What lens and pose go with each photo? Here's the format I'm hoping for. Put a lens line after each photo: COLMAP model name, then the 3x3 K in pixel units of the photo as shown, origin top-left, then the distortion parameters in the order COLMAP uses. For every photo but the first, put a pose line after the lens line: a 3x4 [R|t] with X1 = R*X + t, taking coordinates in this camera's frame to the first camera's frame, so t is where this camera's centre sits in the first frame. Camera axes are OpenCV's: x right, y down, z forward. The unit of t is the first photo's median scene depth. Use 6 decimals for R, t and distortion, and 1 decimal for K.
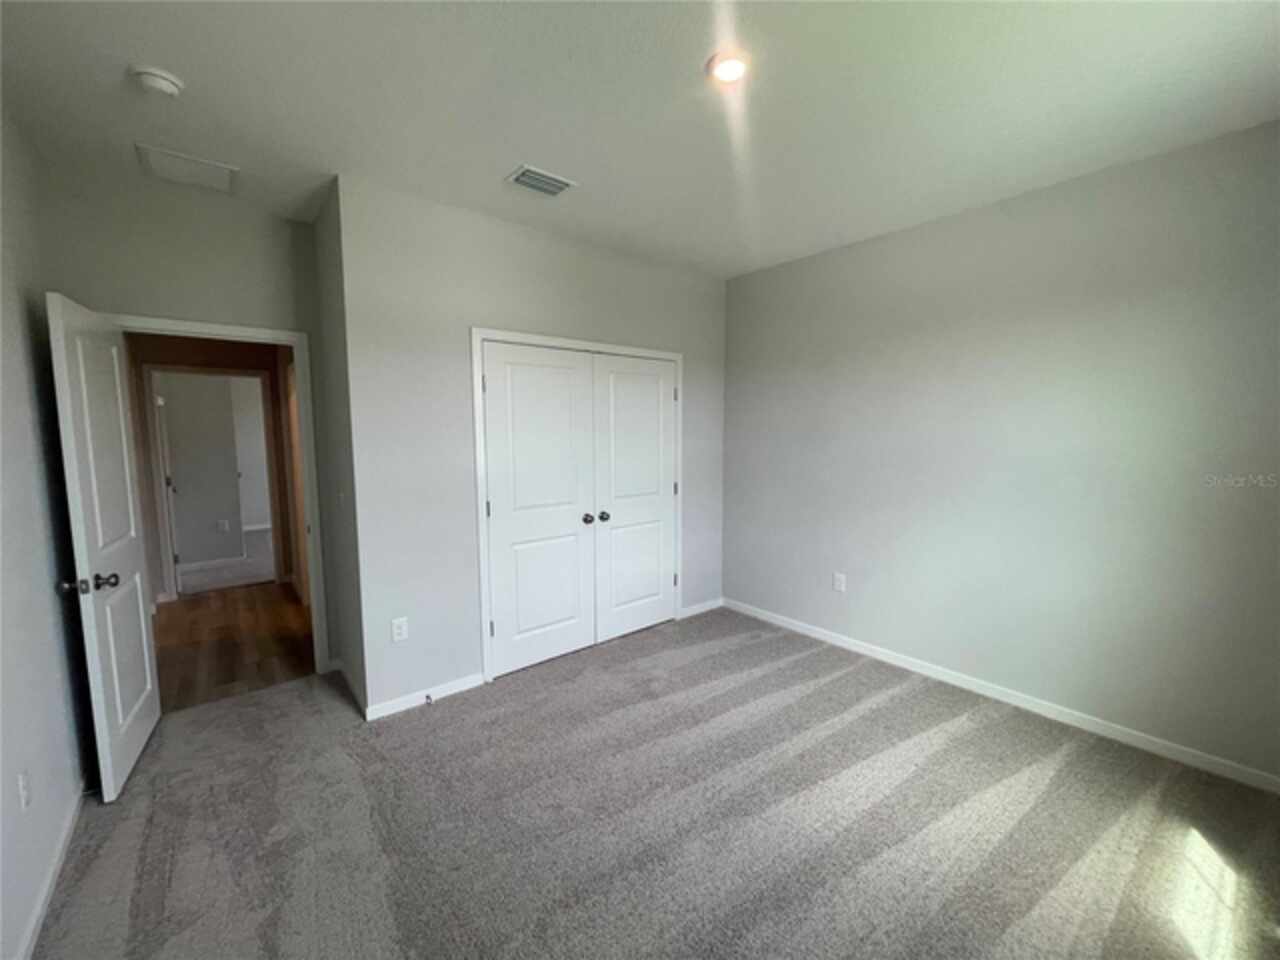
lens RADIAL K [[514.7, 0, 644.1], [0, 514.7, 483.8], [0, 0, 1]] dist [0.000085, 0.000246]
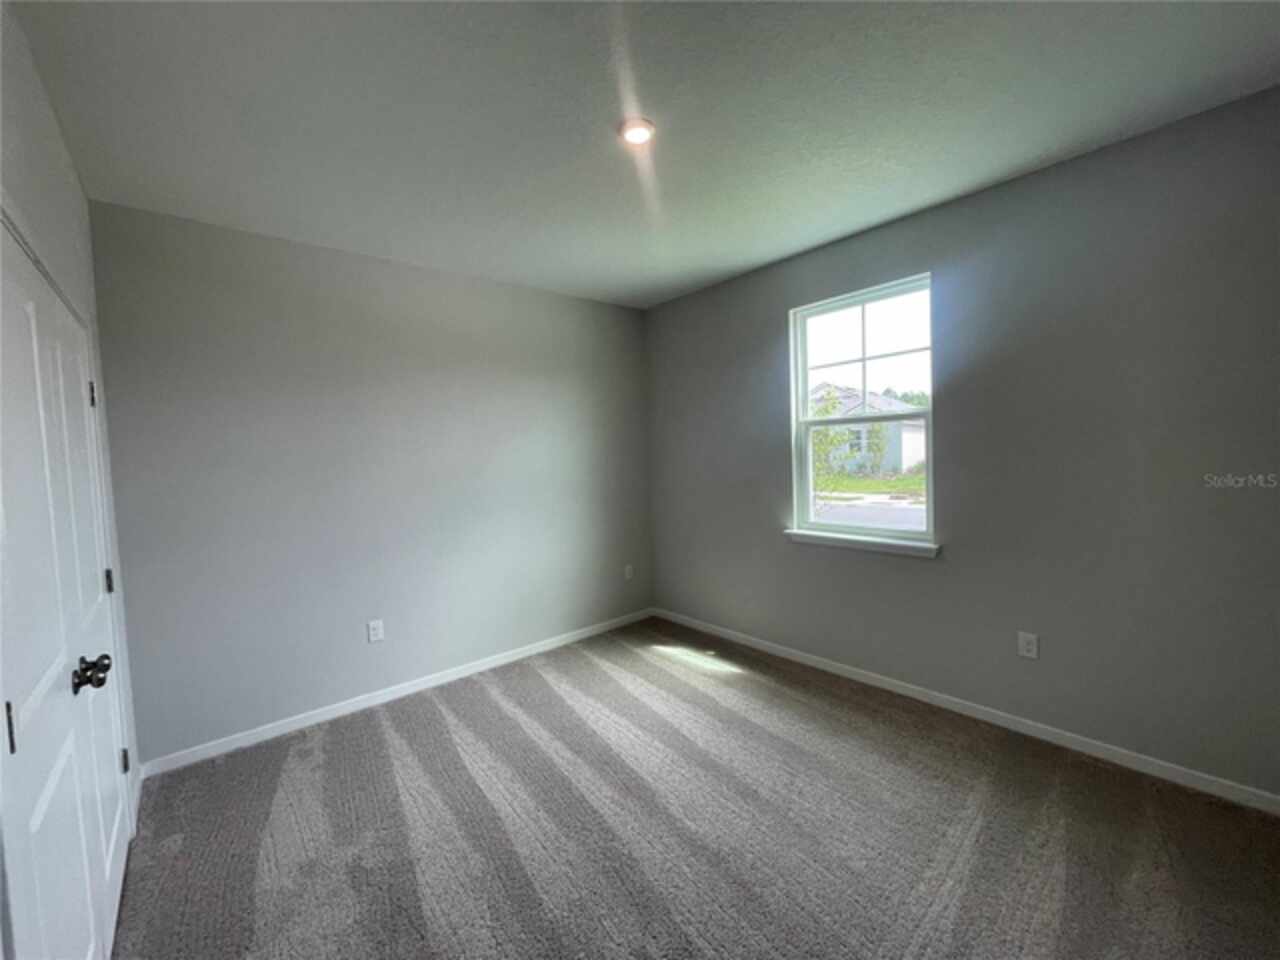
lens RADIAL K [[514.7, 0, 648.5], [0, 514.7, 486.5], [0, 0, 1]] dist [0.000085, 0.000246]
pose [[-0.018400, -0.072847, 0.997173, -0.593386], [0.134104, 0.988151, 0.074662, -0.067624], [-0.990796, 0.135099, -0.008412, 0.625819]]
